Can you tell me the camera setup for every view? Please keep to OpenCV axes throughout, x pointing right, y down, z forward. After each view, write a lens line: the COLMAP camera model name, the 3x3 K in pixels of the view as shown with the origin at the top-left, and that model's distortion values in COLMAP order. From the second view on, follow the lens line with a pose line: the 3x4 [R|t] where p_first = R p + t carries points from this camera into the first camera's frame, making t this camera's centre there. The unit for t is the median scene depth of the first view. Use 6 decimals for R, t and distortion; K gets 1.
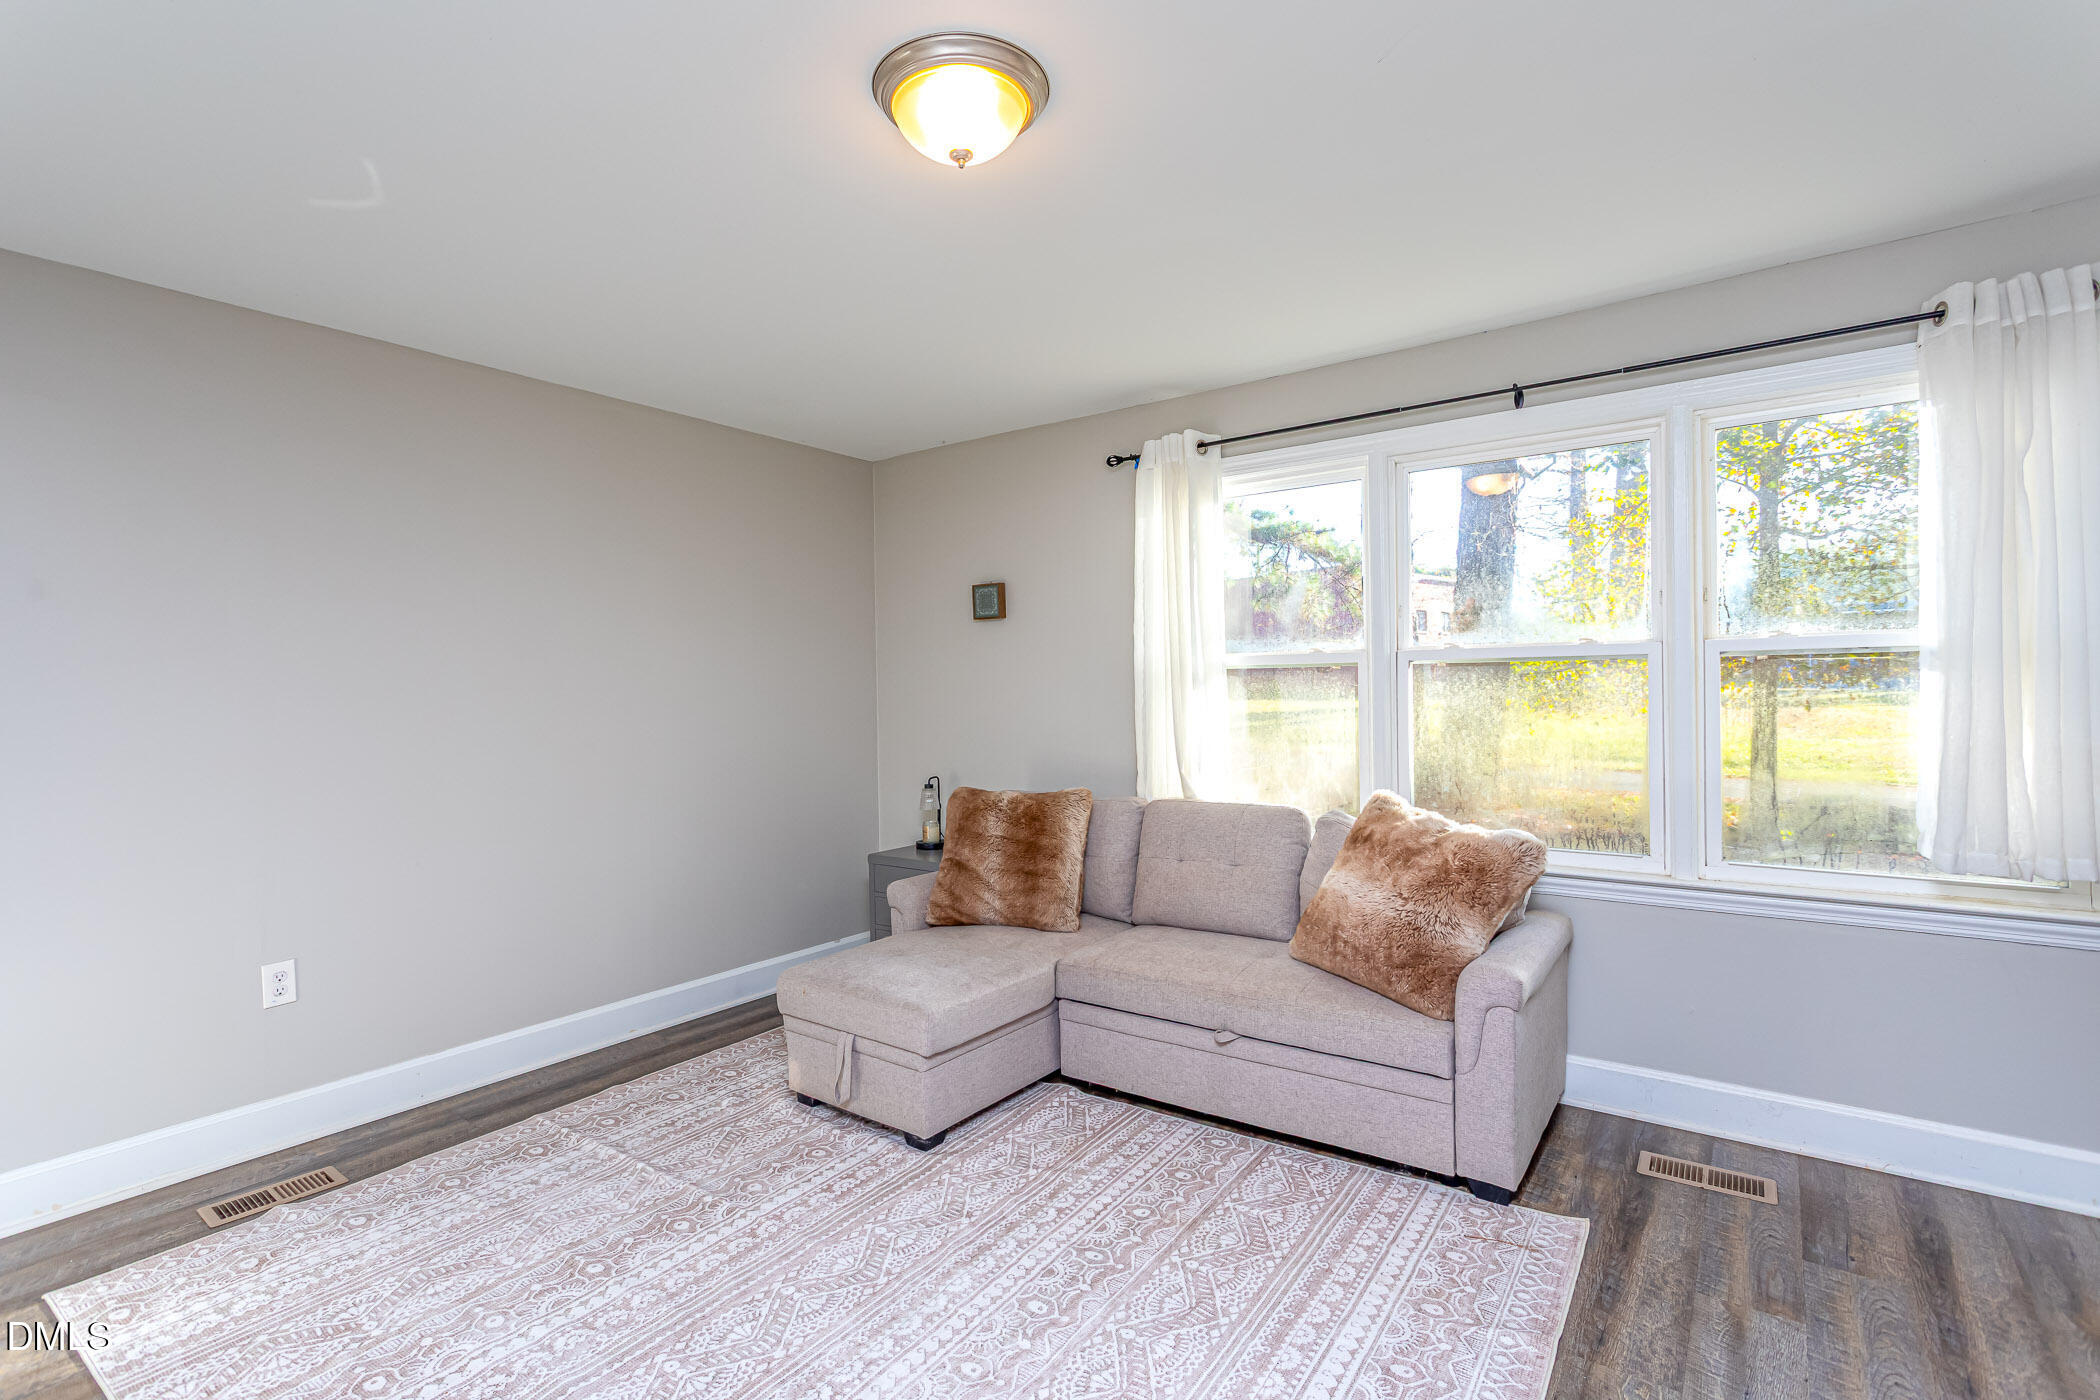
lens RADIAL K [[1015.6, 0, 1050.0], [0, 1015.6, 700.0], [0, 0, 1]] dist [-0.000526, -0.000138]
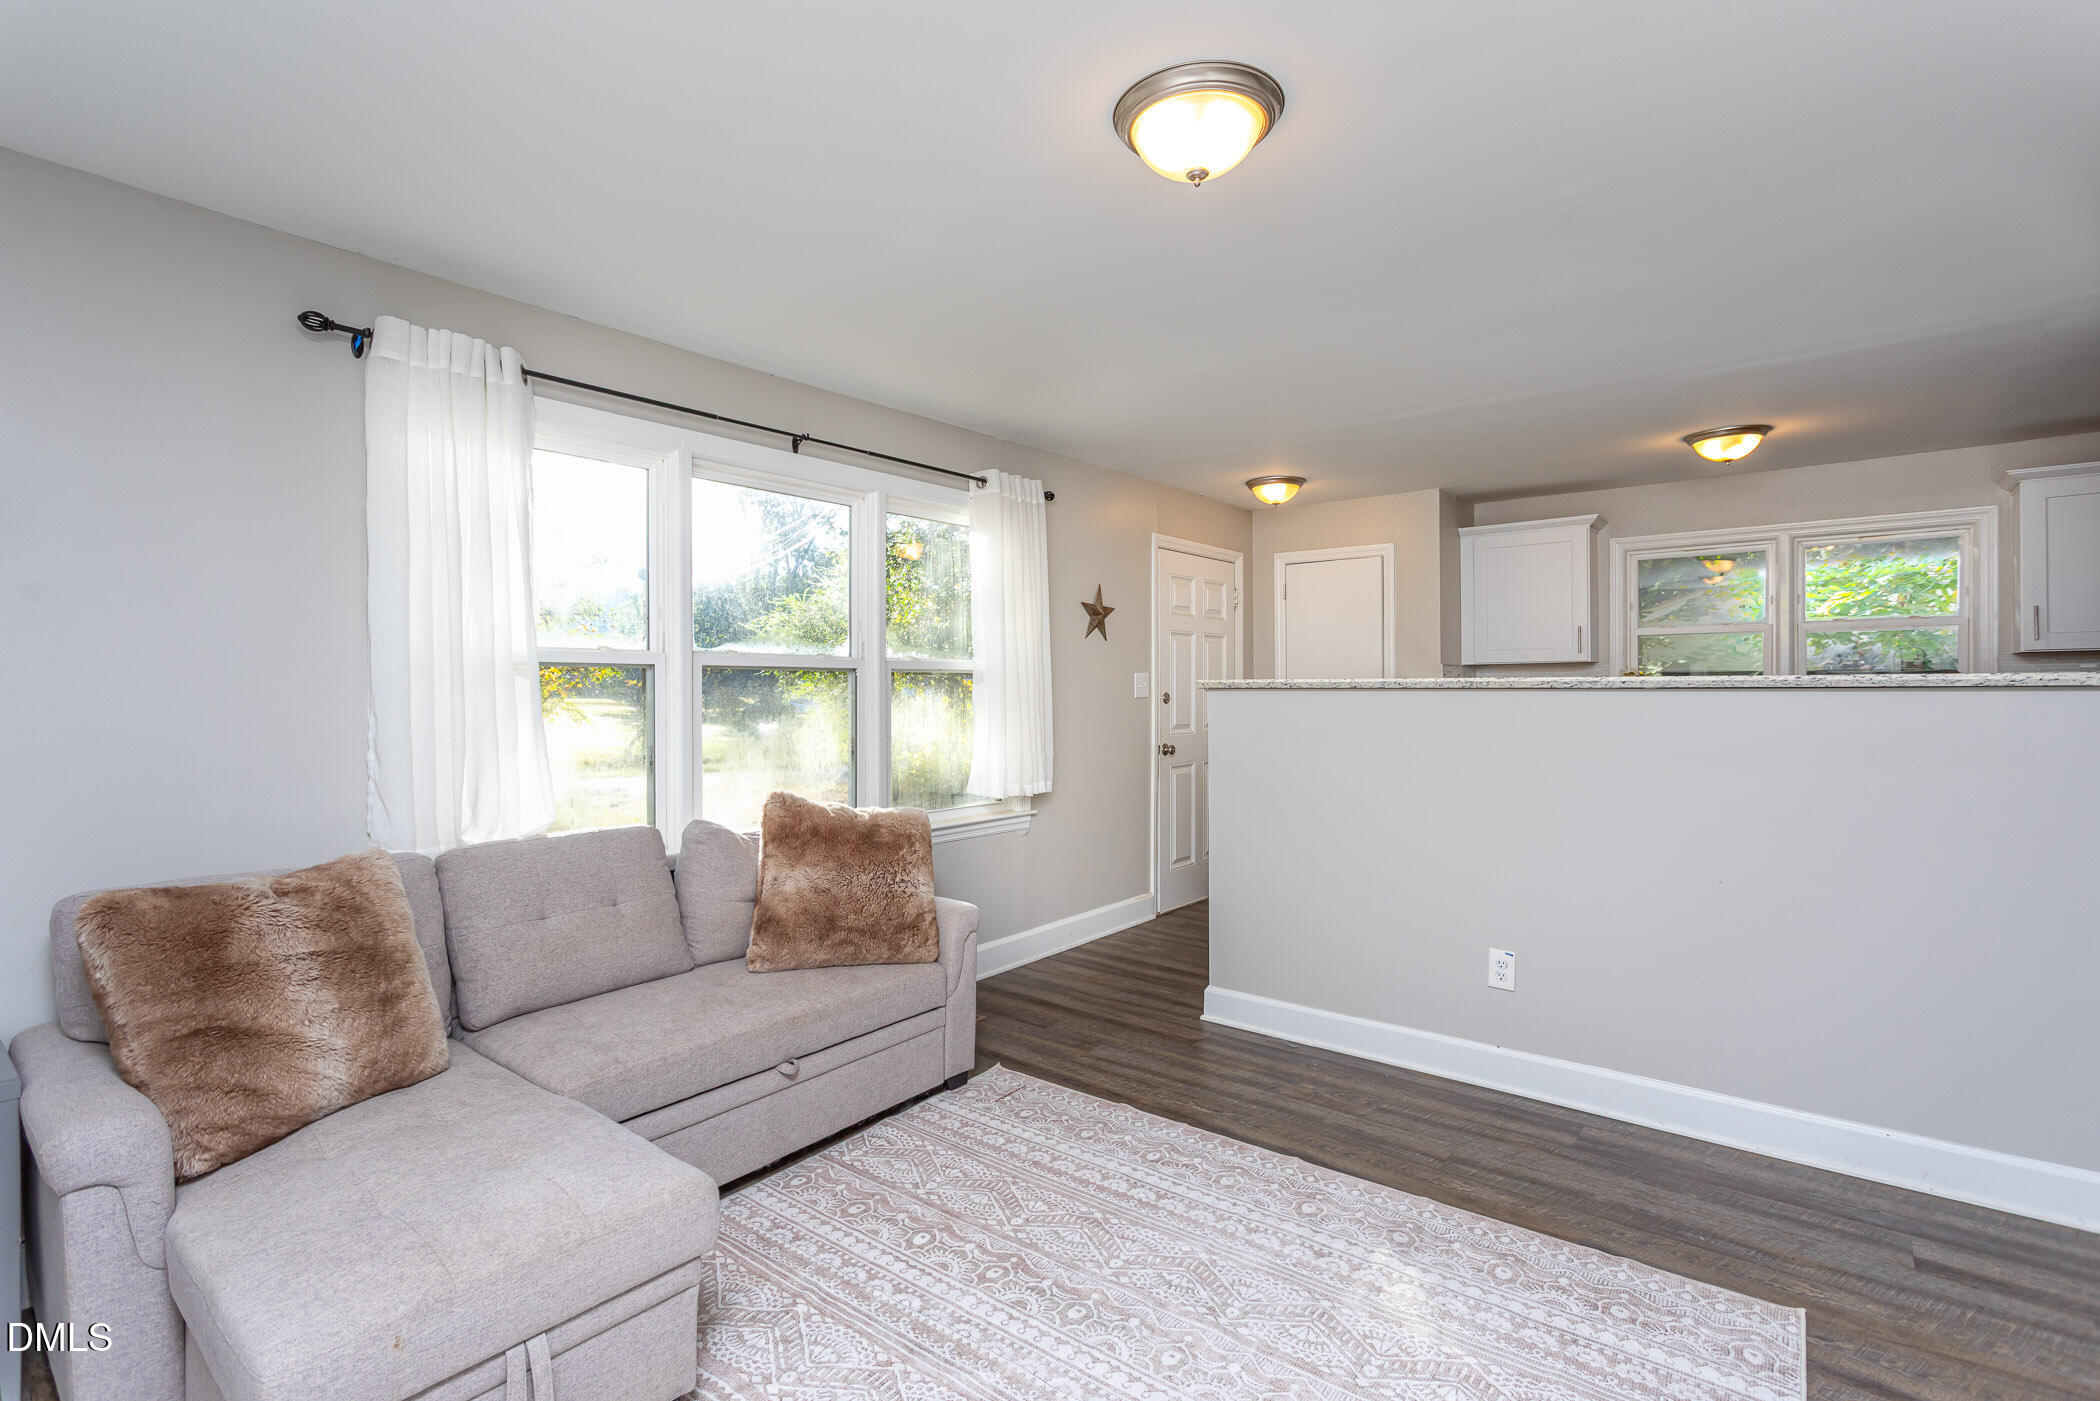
lens RADIAL K [[991.0, 0, 1057.7], [0, 991.0, 689.4], [0, 0, 1]] dist [-0.000214, 0.000234]
pose [[0.018020, 0.014096, 0.999738, -0.824105], [0.011644, 0.999830, -0.014307, 0.006015], [-0.999770, 0.011899, 0.017852, 0.834567]]
